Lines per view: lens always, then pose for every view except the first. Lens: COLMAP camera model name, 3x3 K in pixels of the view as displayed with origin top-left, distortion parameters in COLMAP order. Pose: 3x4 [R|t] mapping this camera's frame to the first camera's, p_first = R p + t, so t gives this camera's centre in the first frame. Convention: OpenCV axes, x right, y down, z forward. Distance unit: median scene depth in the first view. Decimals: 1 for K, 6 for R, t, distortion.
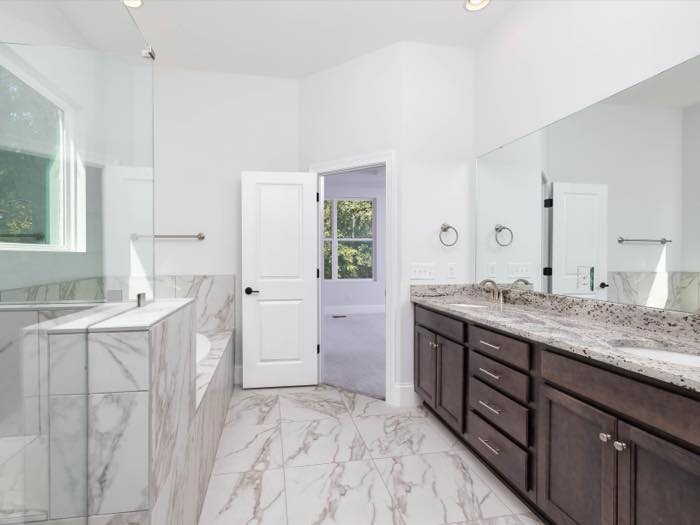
lens RADIAL K [[338.3, 0, 355.1], [0, 338.3, 259.4], [0, 0, 1]] dist [-0.000833, -0.000142]
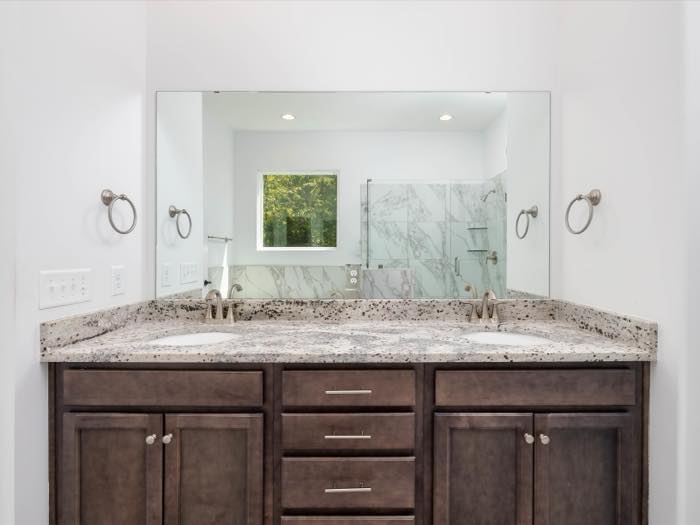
lens RADIAL K [[338.3, 0, 355.1], [0, 338.3, 259.4], [0, 0, 1]] dist [-0.000833, -0.000142]
pose [[0.254770, -0.021609, 0.966760, -0.180402], [0.012717, 0.999739, 0.018994, -0.006840], [-0.966918, 0.007455, 0.254978, 0.703560]]
